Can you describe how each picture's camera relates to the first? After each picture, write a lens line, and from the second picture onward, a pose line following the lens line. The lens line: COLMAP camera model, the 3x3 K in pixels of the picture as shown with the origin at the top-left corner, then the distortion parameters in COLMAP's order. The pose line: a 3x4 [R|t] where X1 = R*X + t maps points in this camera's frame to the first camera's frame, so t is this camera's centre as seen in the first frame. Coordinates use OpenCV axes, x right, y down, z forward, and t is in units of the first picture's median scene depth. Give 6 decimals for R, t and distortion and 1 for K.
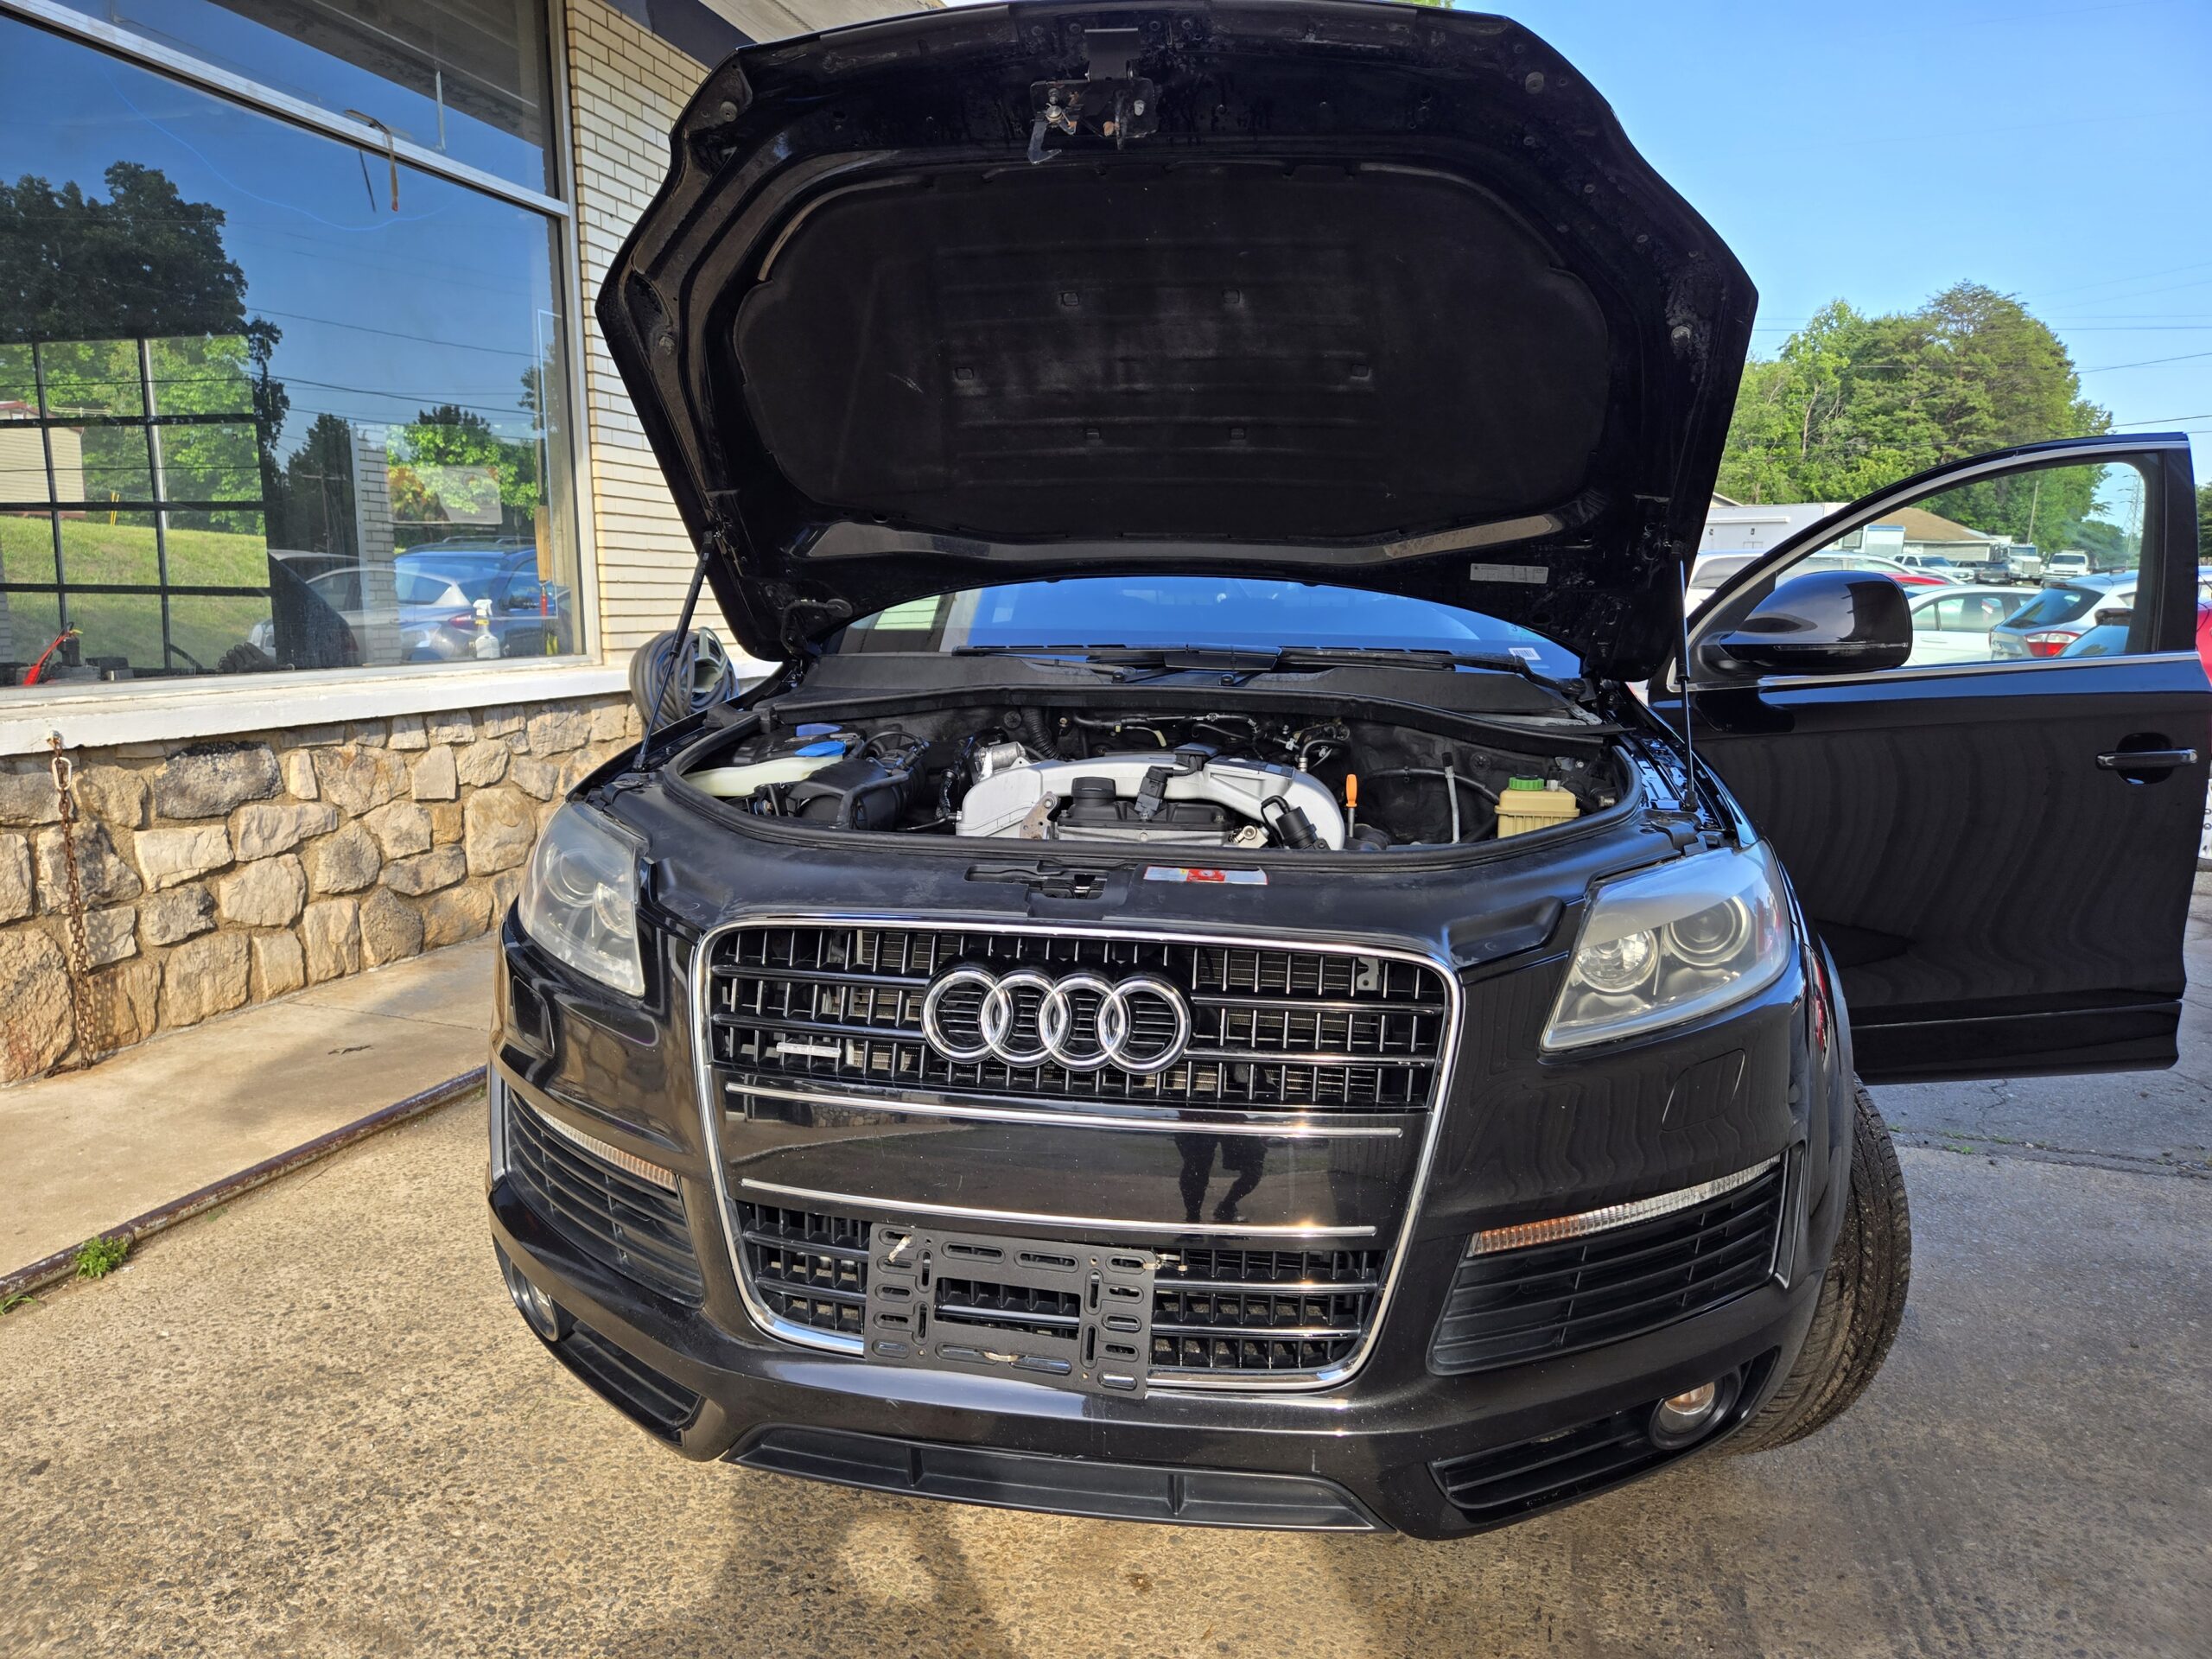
lens RADIAL K [[1510.6, 0, 1104.0], [0, 1510.6, 825.5], [0, 0, 1]] dist [0.074080, -0.064519]
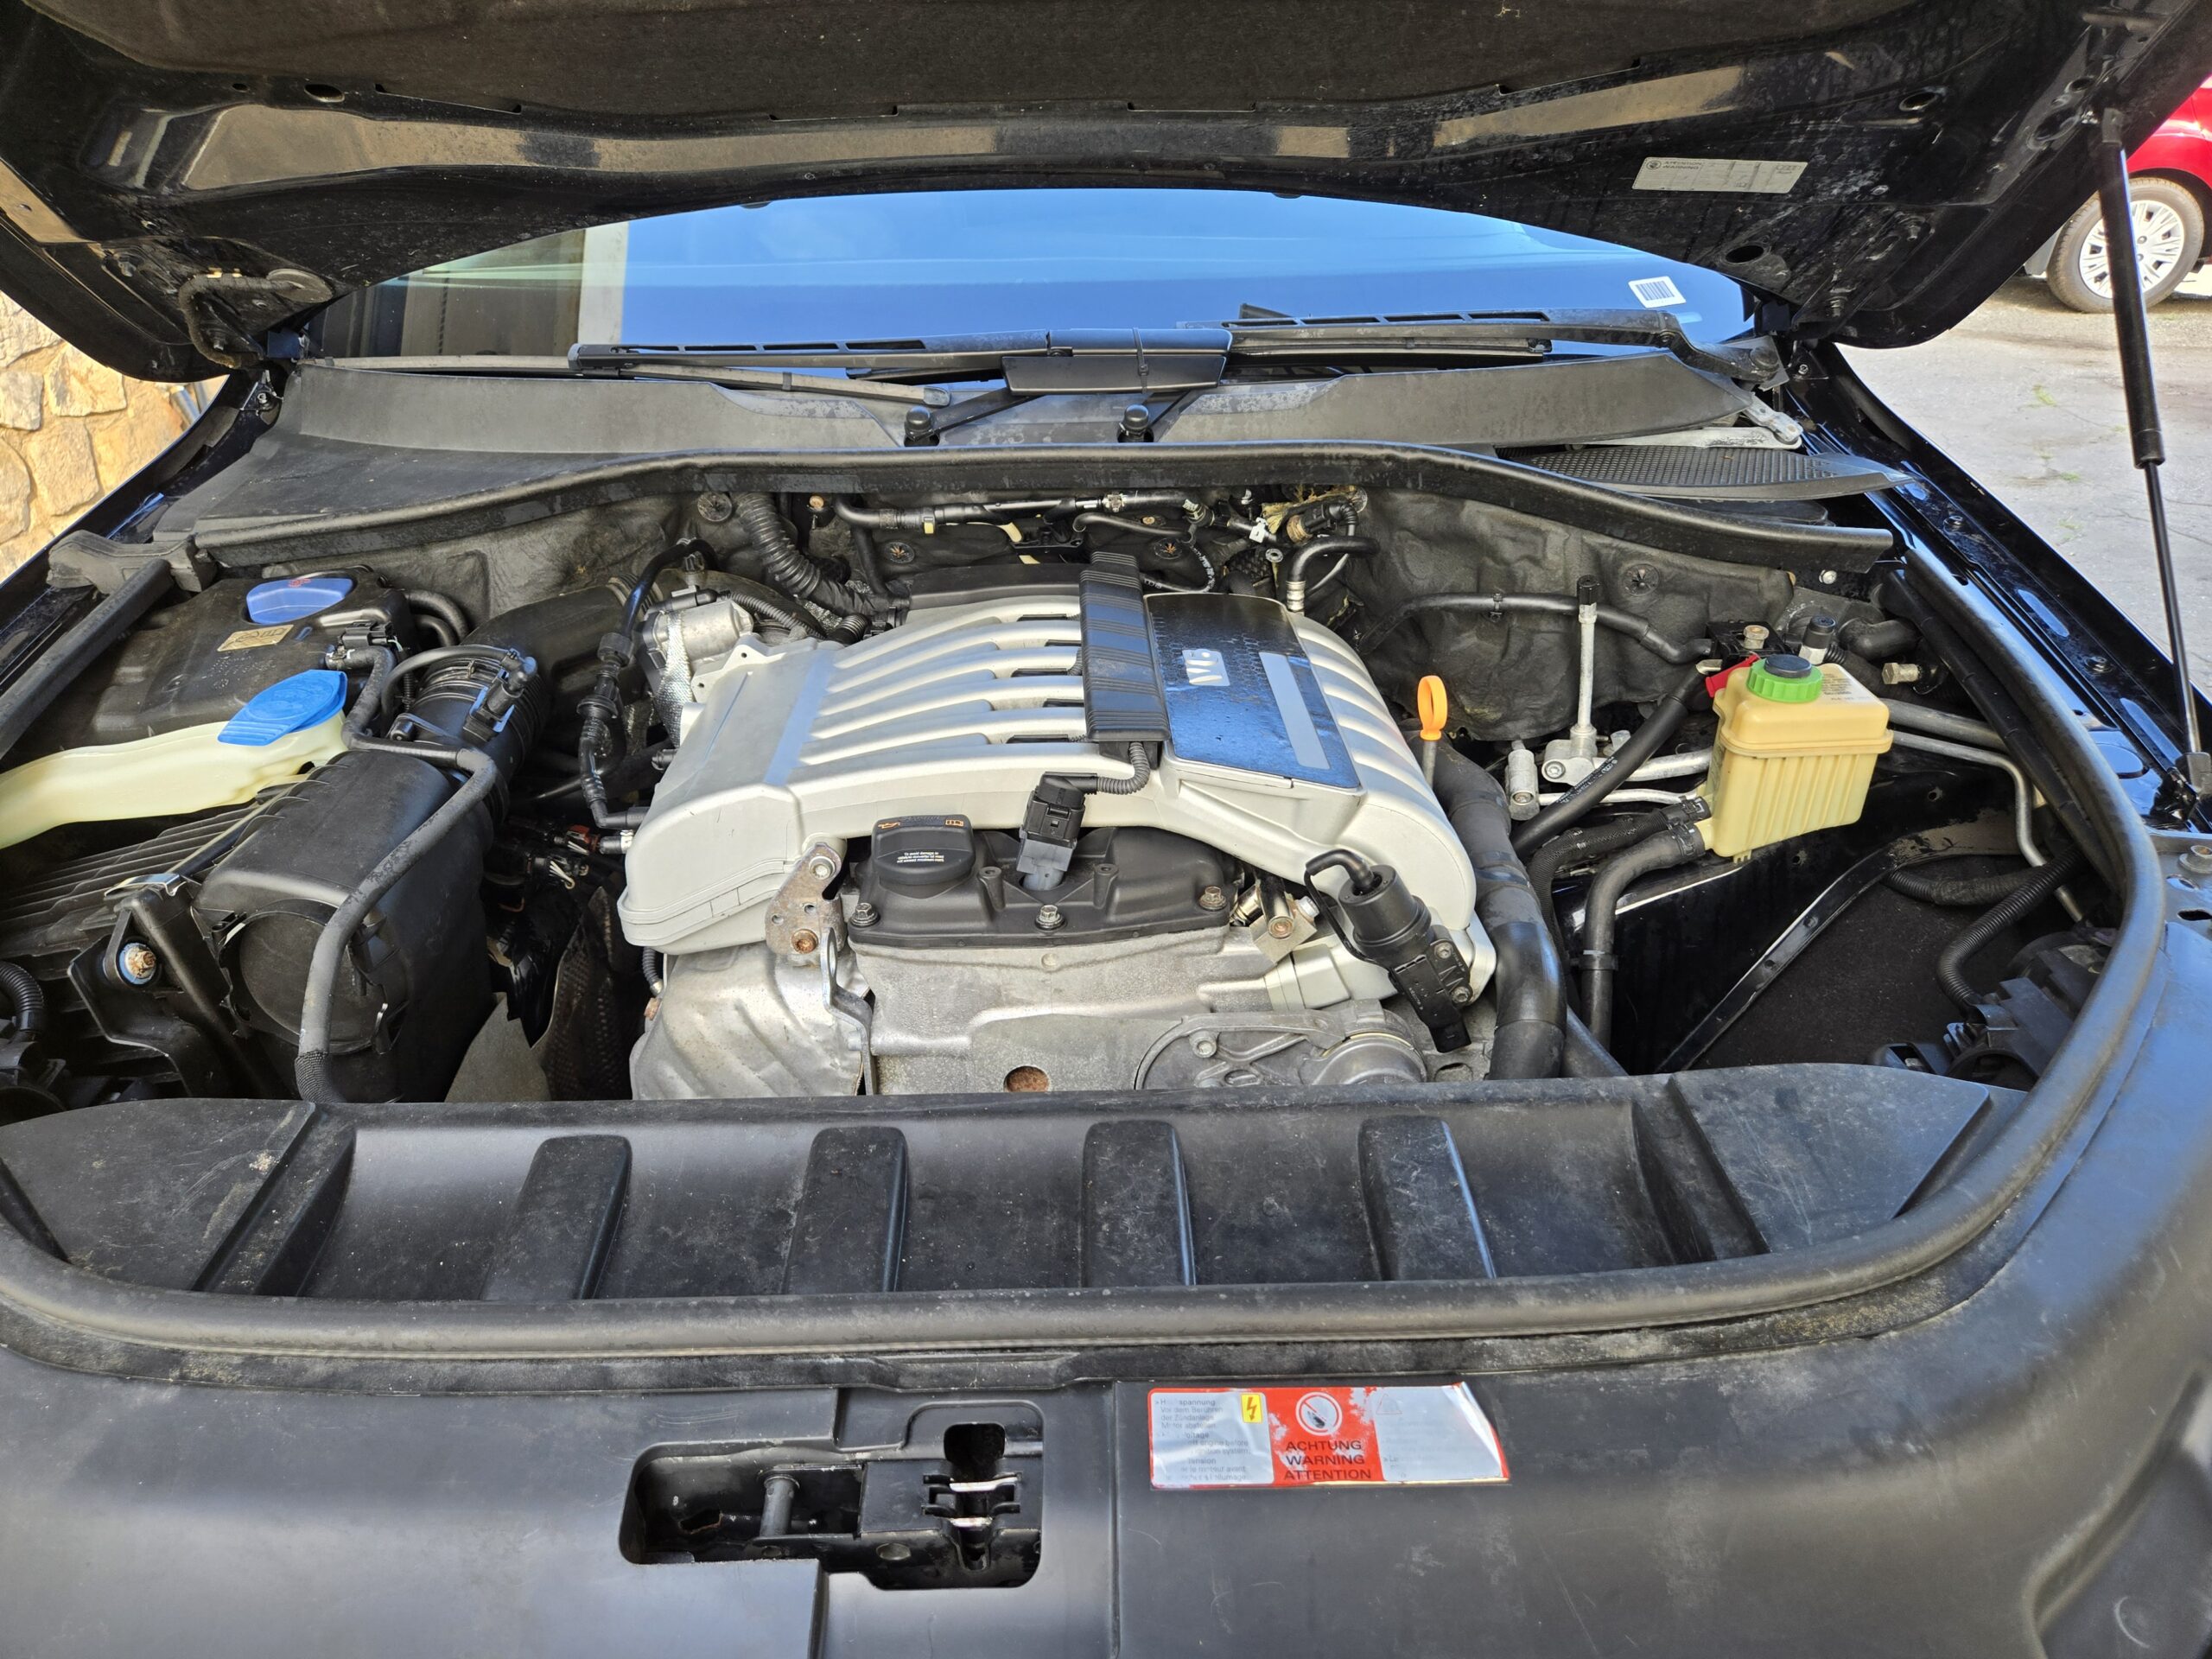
lens RADIAL K [[1510.6, 0, 1101.4], [0, 1510.6, 828.3], [0, 0, 1]] dist [0.074080, -0.064519]
pose [[0.986158, -0.109608, 0.124415, -0.008214], [0.057410, 0.929646, 0.363954, -0.154399], [-0.155555, -0.351773, 0.923070, 0.486775]]
